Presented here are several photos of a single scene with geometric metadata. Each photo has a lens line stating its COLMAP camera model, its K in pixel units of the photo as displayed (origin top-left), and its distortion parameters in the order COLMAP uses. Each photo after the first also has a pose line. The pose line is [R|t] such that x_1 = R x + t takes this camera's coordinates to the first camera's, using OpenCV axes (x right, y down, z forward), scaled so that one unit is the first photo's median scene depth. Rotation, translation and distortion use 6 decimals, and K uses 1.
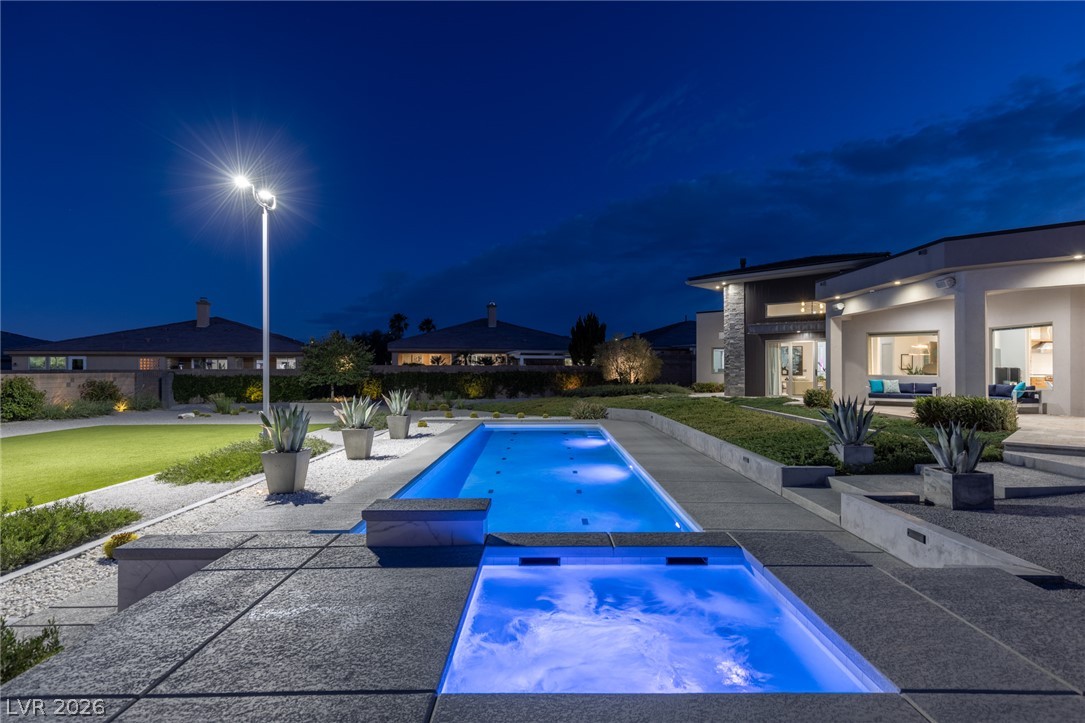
lens RADIAL K [[562.6, 0, 548.7], [0, 562.6, 365.7], [0, 0, 1]] dist [-0.007873, -0.000409]
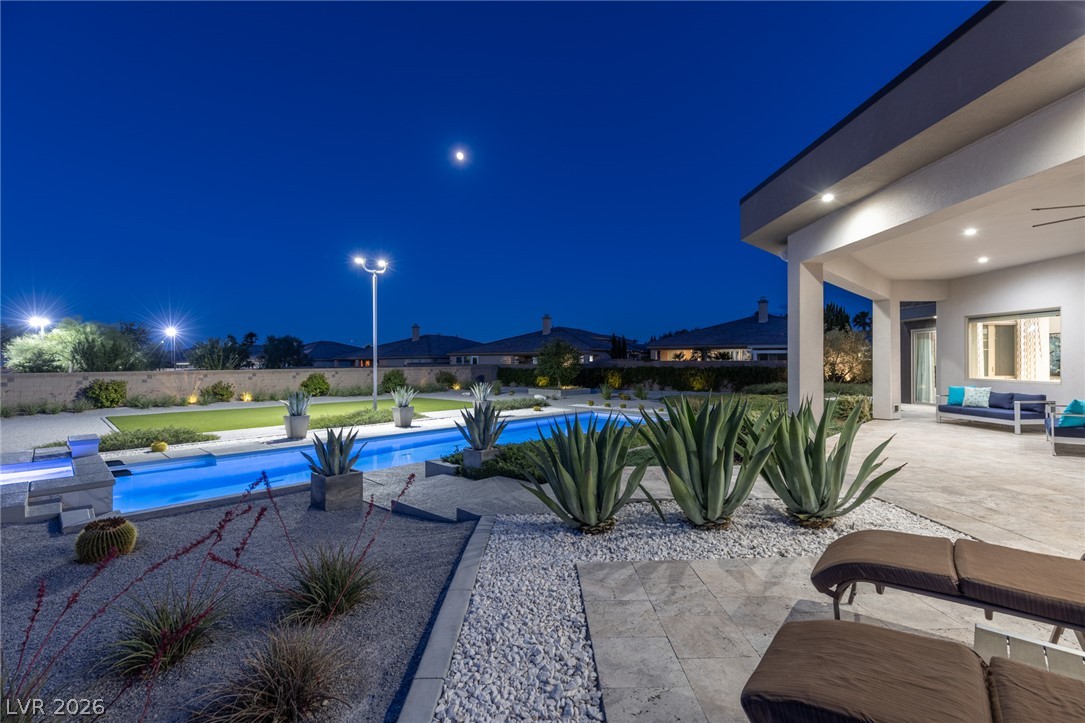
lens RADIAL K [[493.1, 0, 537.6], [0, 493.1, 360.7], [0, 0, 1]] dist [0.003233, 0.000078]
pose [[0.692763, -0.002864, -0.721160, 0.370349], [0.007124, 0.999970, 0.002872, -0.006091], [0.721130, -0.007127, 0.692763, 0.120675]]
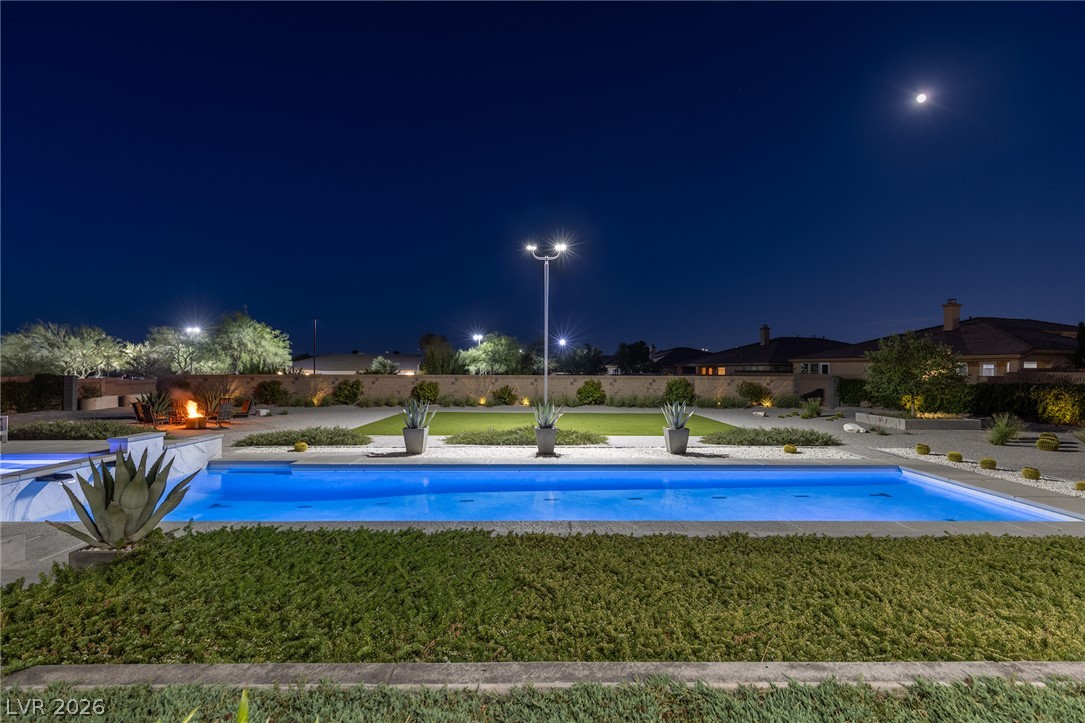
lens RADIAL K [[499.0, 0, 546.4], [0, 499.0, 359.8], [0, 0, 1]] dist [0.004663, 0.000222]
pose [[-0.000486, -0.015113, -0.999886, 0.294966], [-0.001793, 0.999884, -0.015112, -0.005545], [0.999998, 0.001785, -0.000513, 0.394813]]
